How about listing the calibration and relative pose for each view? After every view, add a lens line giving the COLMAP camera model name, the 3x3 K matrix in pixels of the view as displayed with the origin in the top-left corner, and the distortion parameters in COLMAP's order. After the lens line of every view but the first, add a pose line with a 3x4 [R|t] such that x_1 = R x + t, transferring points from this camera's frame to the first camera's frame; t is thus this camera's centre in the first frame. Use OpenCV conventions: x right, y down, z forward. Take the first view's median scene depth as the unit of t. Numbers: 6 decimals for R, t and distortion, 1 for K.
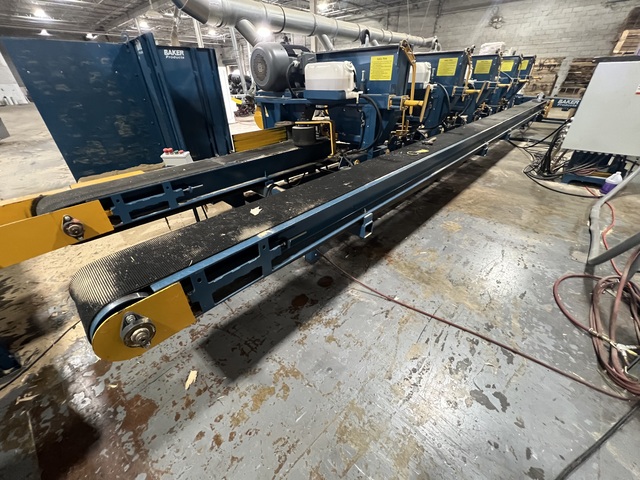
lens RADIAL K [[257.4, 0, 320.1], [0, 257.4, 237.2], [0, 0, 1]] dist [-0.004023, -0.000713]
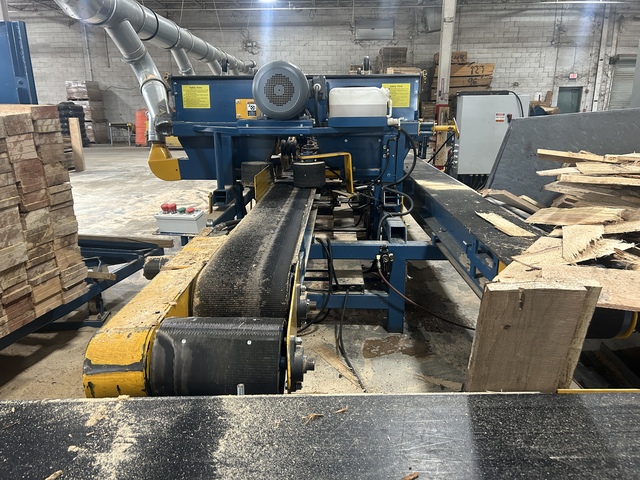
lens RADIAL K [[489.4, 0, 323.3], [0, 489.4, 242.7], [0, 0, 1]] dist [0.007916, -0.005939]
pose [[0.742750, -0.162850, 0.649463, -1.124314], [0.345705, 0.923957, -0.163683, 0.027245], [-0.573420, 0.346098, 0.742567, 0.023773]]
